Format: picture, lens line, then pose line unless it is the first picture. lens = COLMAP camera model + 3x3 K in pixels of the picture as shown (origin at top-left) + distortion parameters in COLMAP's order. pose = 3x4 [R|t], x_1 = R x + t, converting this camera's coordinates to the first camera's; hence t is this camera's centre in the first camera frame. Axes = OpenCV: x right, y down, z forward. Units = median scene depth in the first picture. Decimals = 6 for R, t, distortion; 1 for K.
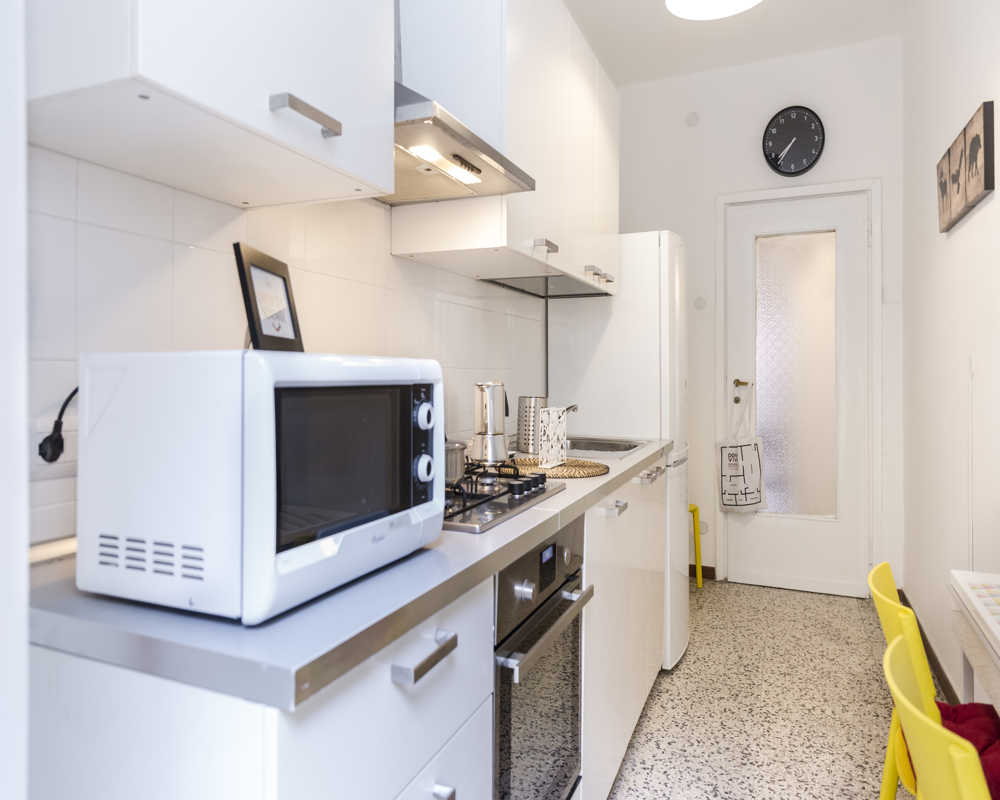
lens RADIAL K [[686.2, 0, 496.3], [0, 686.2, 366.7], [0, 0, 1]] dist [-0.000053, 0.002413]
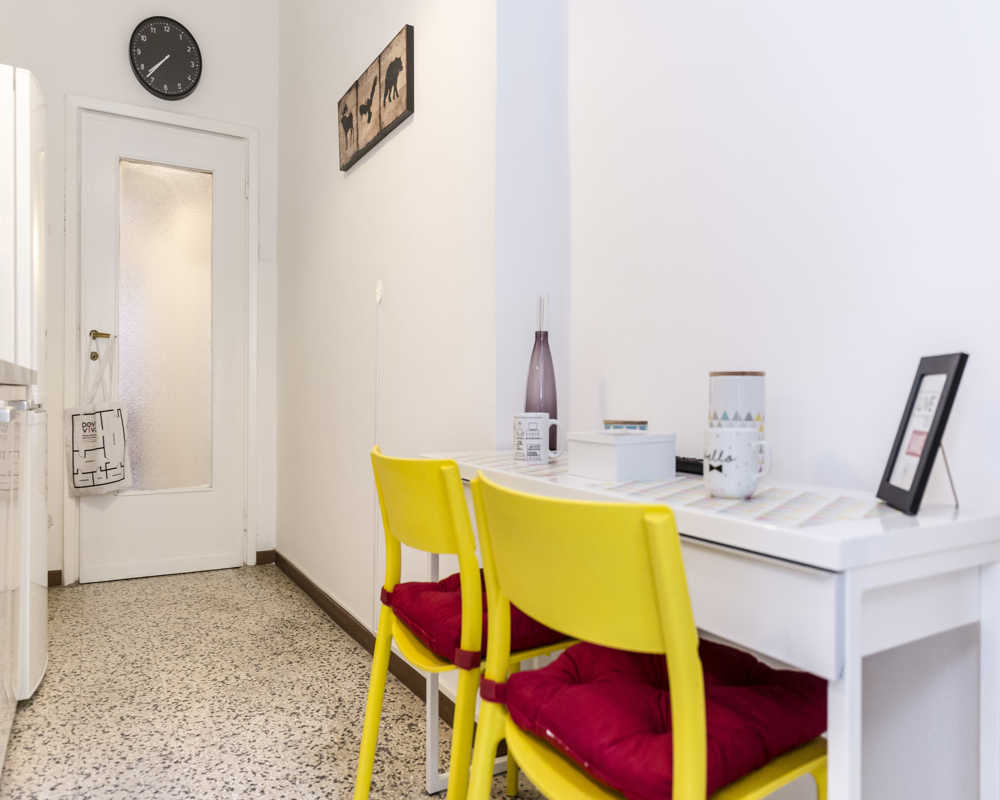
lens RADIAL K [[696.3, 0, 503.2], [0, 696.3, 396.0], [0, 0, 1]] dist [-0.002652, 0.000273]
pose [[0.590416, -0.001930, 0.807096, -0.036787], [-0.012205, 0.999861, 0.011319, 0.120234], [-0.807006, -0.016534, 0.590311, 0.195502]]
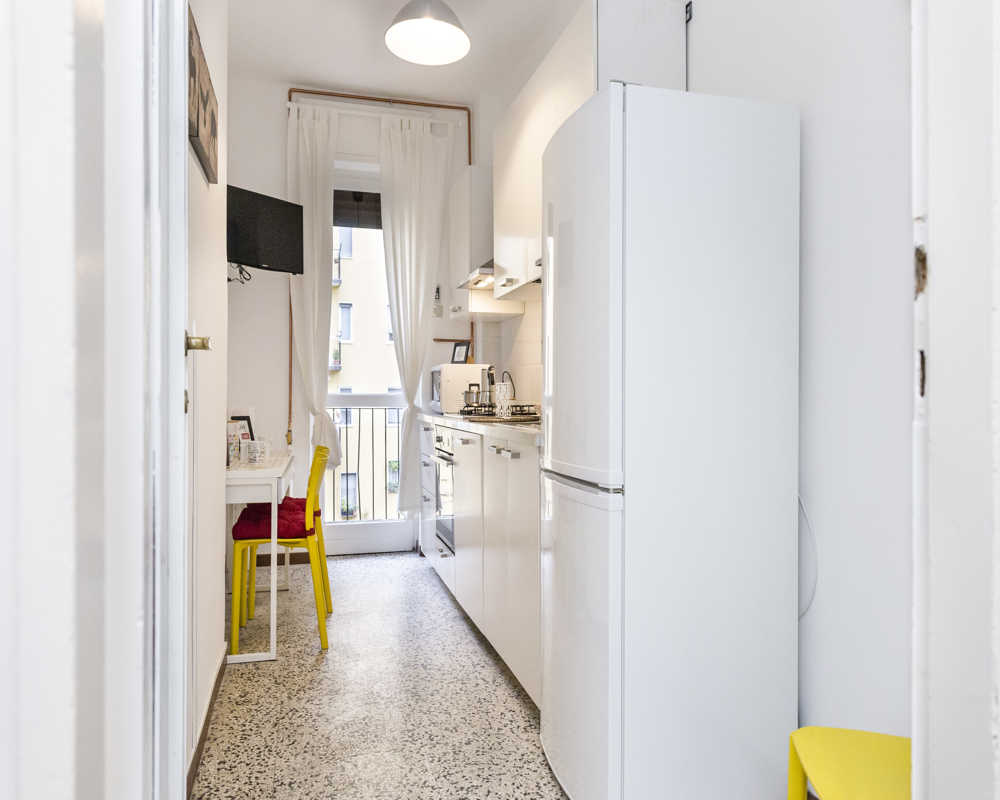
lens RADIAL K [[696.3, 0, 503.2], [0, 696.3, 396.0], [0, 0, 1]] dist [-0.002652, 0.000273]
pose [[-0.778530, -0.006003, -0.627579, 0.798086], [-0.003071, 0.999979, -0.005756, 0.070353], [0.627600, -0.002553, -0.778531, 1.629353]]
